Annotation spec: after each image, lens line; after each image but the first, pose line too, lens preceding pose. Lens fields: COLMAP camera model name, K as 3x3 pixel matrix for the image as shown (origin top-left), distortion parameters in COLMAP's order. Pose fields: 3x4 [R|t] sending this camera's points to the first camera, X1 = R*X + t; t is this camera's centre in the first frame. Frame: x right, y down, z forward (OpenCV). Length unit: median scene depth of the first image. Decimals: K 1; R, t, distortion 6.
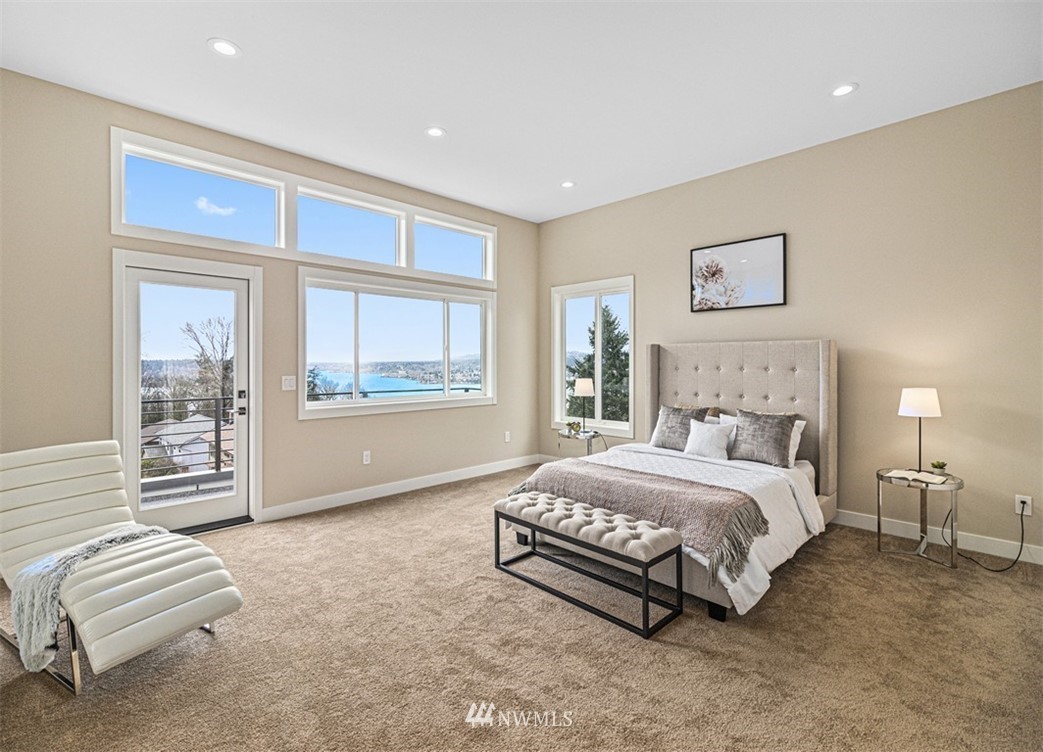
lens RADIAL K [[485.7, 0, 509.0], [0, 485.7, 355.4], [0, 0, 1]] dist [-0.002279, -0.000135]
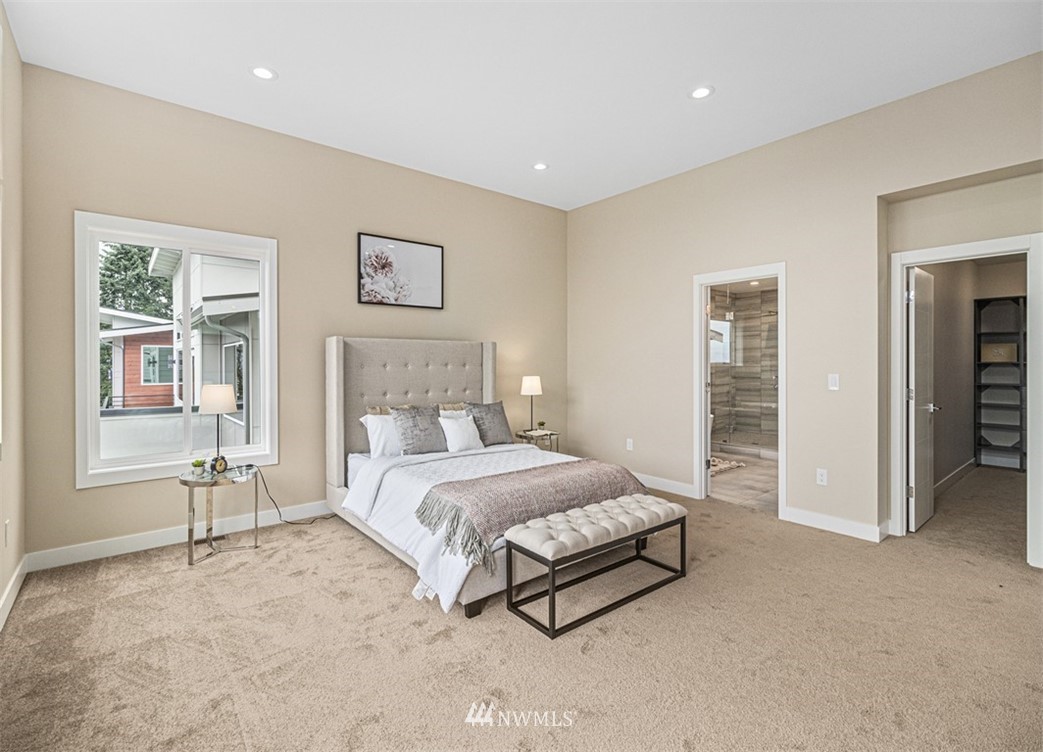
lens RADIAL K [[486.9, 0, 518.1], [0, 486.9, 358.0], [0, 0, 1]] dist [-0.001874, 0.000246]
pose [[0.079596, 0.005251, 0.996813, -0.559250], [-0.013718, 0.999897, -0.004172, 0.013163], [-0.996733, -0.013342, 0.079660, 0.731052]]
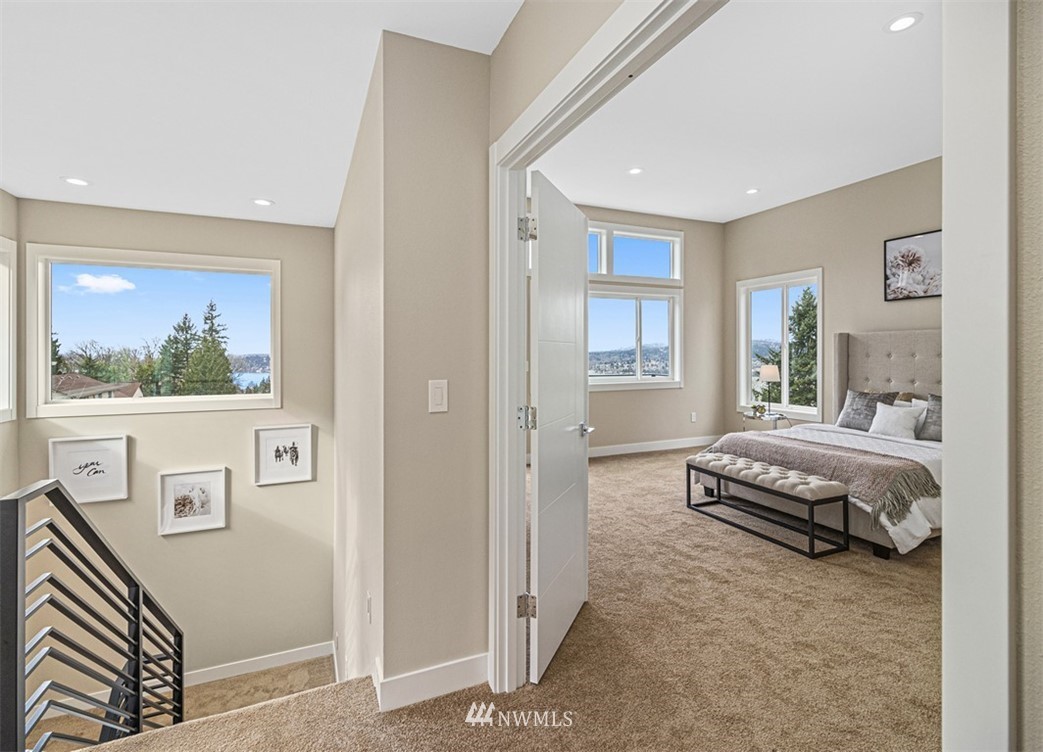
lens RADIAL K [[485.7, 0, 509.0], [0, 485.7, 355.4], [0, 0, 1]] dist [-0.002279, -0.000135]
pose [[0.936926, -0.001586, -0.349525, -0.014783], [0.008802, 0.999780, 0.019056, -0.000569], [0.349418, -0.020930, 0.936733, -0.282362]]
